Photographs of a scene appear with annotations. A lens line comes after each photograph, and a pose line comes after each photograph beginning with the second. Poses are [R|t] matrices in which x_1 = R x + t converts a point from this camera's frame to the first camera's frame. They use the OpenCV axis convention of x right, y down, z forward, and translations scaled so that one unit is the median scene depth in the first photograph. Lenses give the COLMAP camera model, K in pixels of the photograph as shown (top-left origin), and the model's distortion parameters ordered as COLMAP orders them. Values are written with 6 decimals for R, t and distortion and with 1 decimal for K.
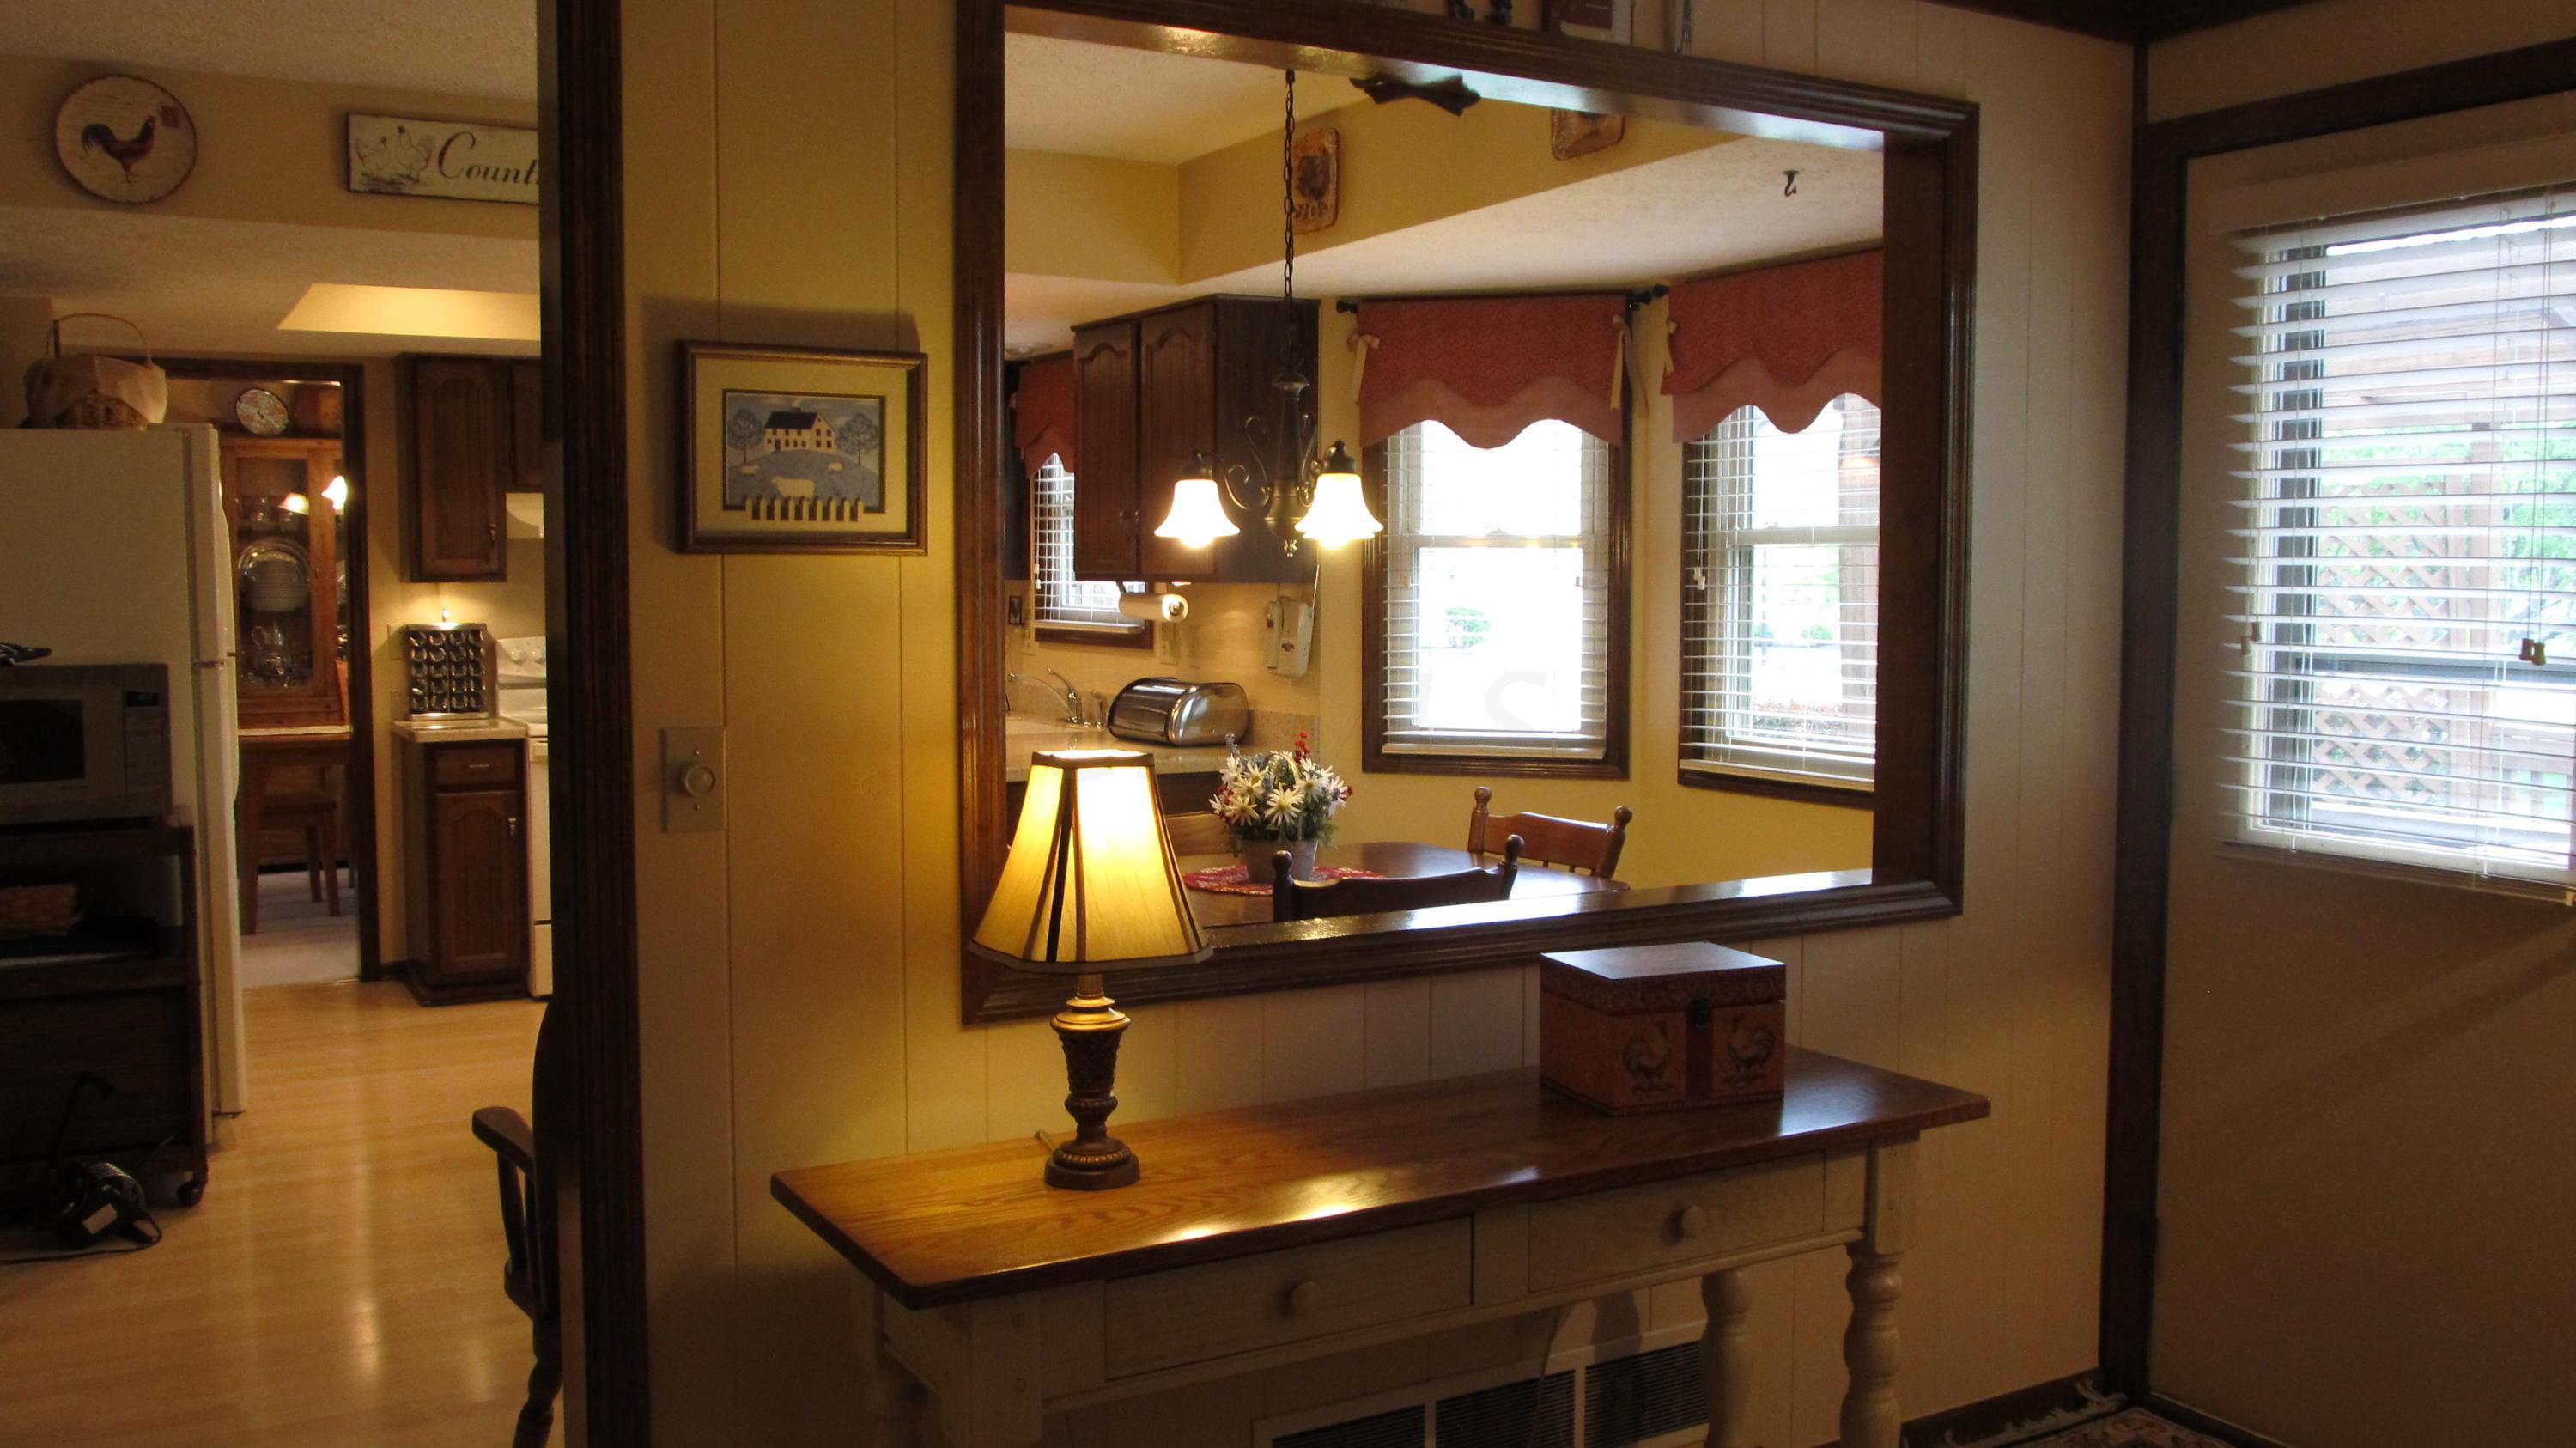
lens RADIAL K [[2140.4, 0, 1299.2], [0, 2140.4, 719.4], [0, 0, 1]] dist [-0.060203, 0.028988]
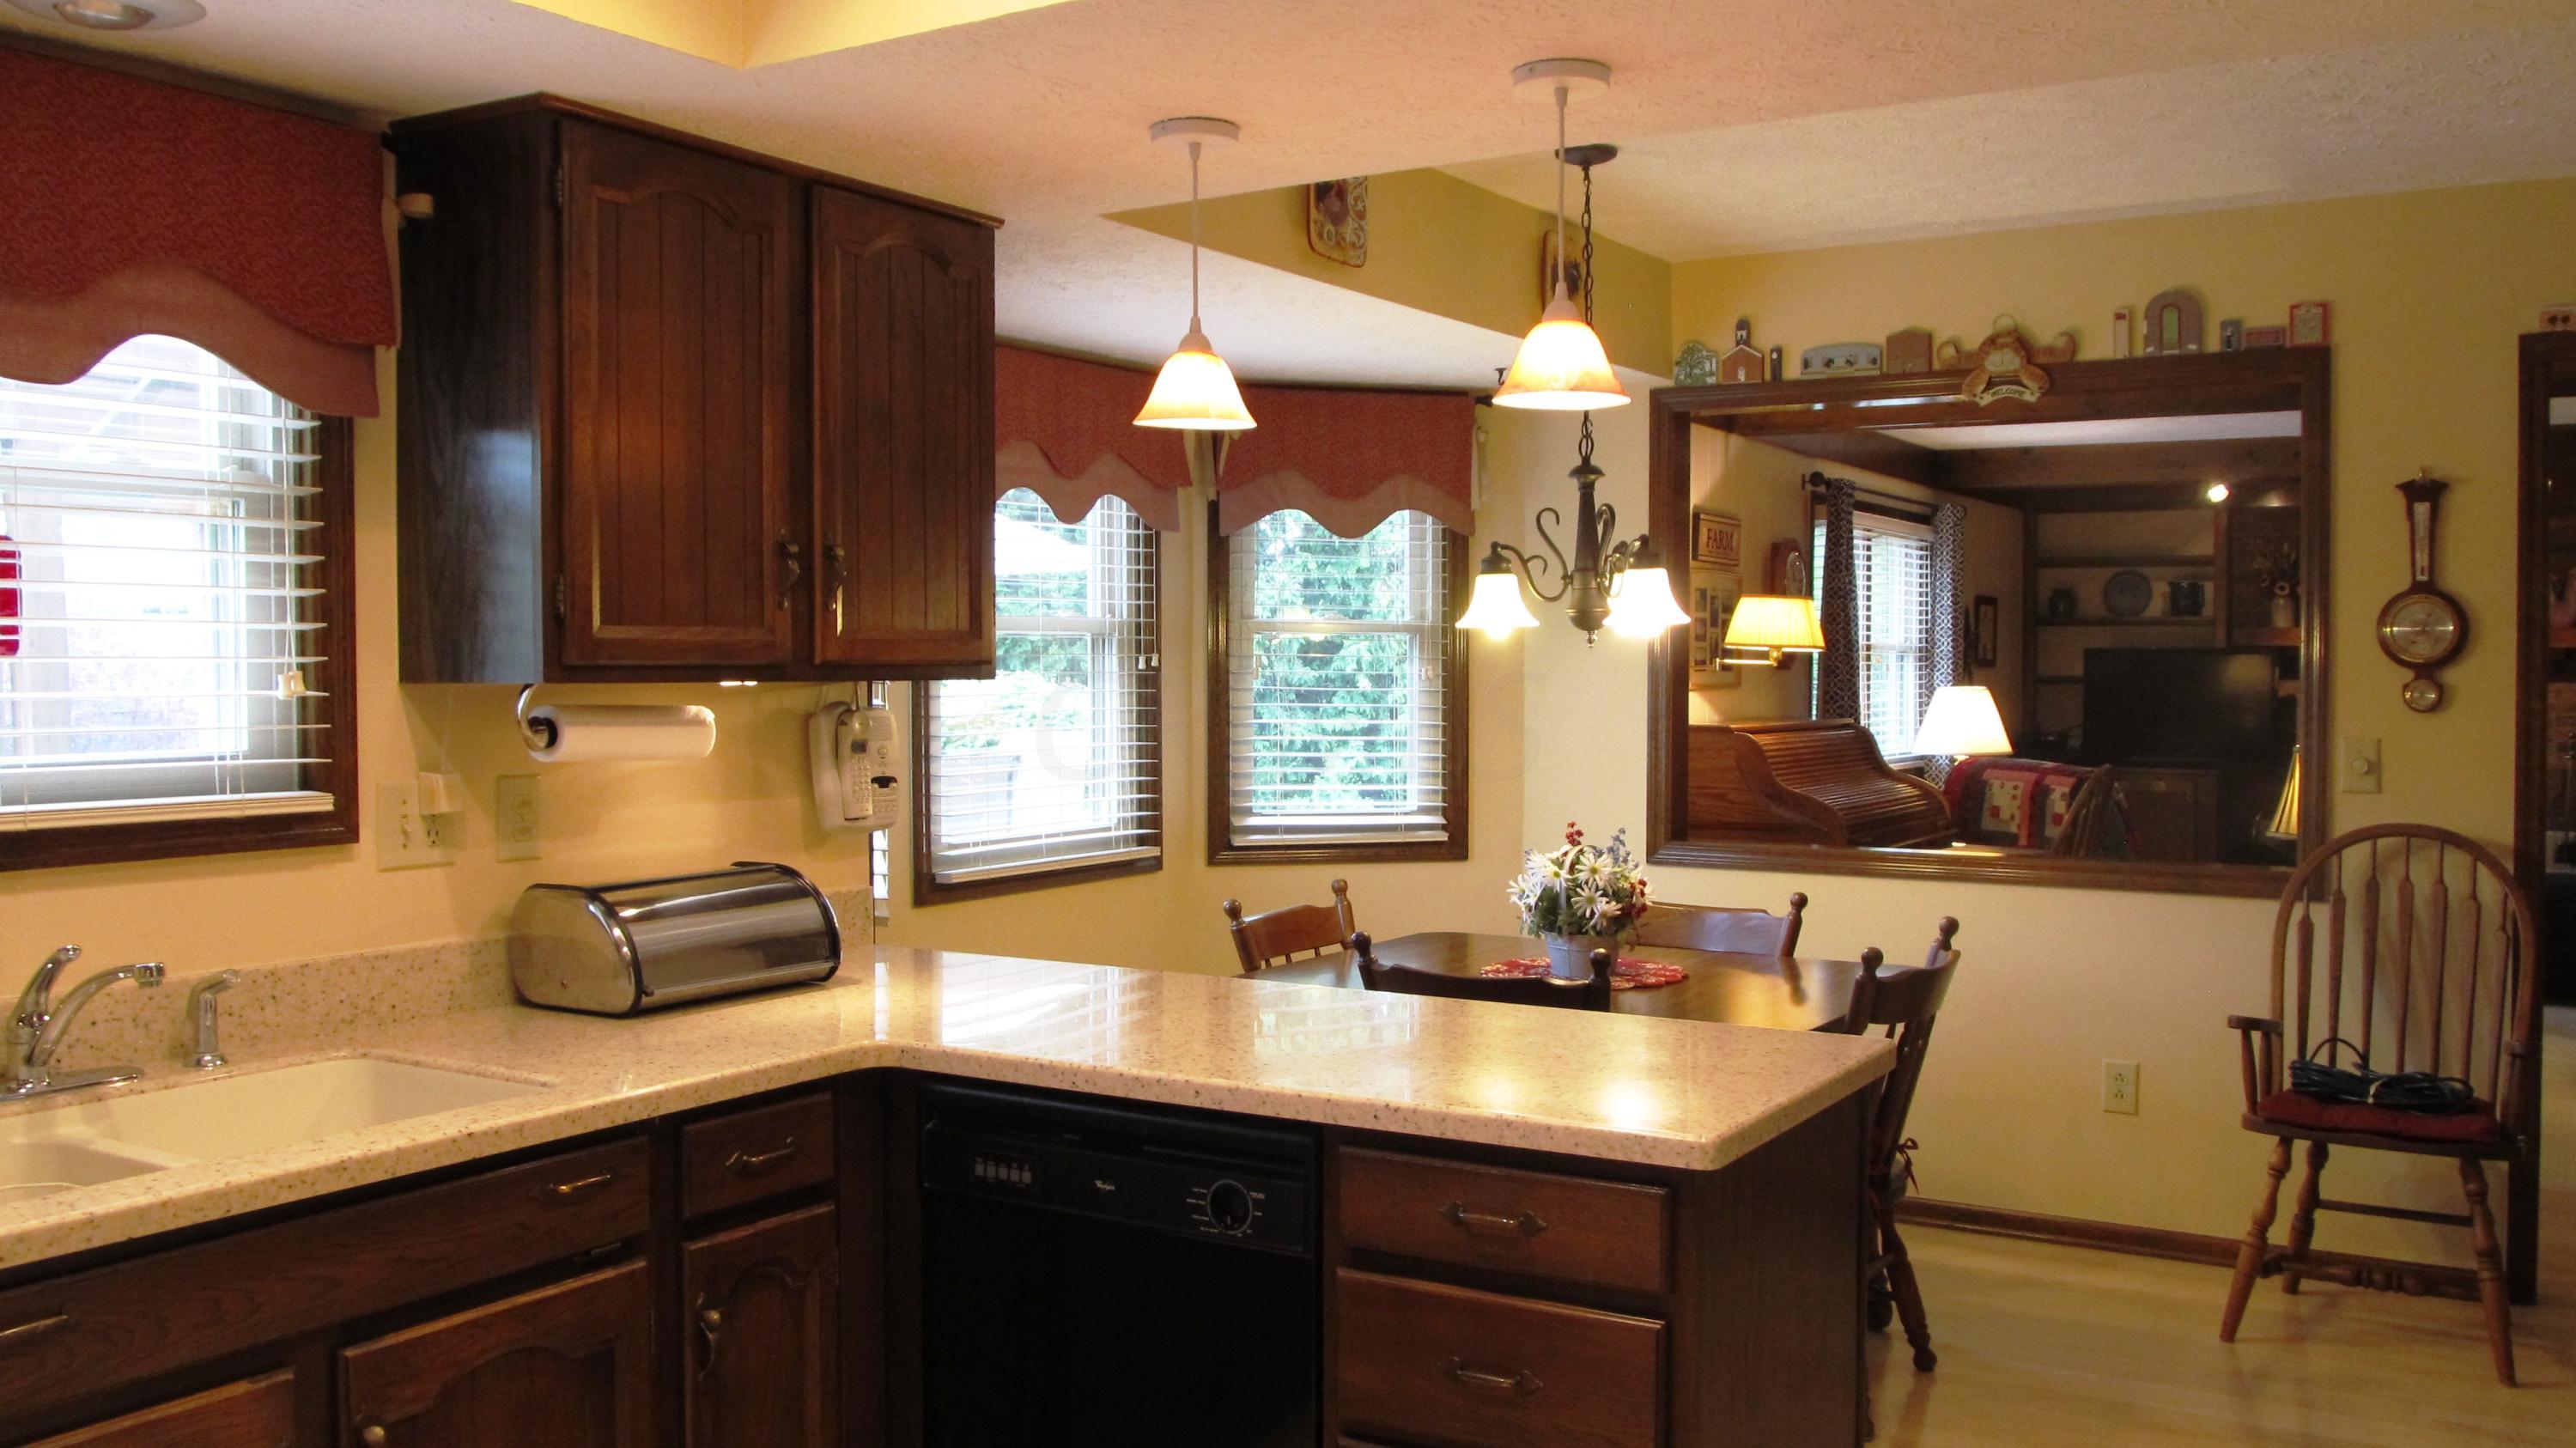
lens RADIAL K [[2140.4, 0, 1311.7], [0, 2140.4, 730.8], [0, 0, 1]] dist [-0.060203, 0.028988]
pose [[-0.477079, -0.030315, 0.878338, -0.637080], [0.060007, 0.995949, 0.066967, -0.086122], [-0.876810, 0.084655, -0.473327, 1.227436]]
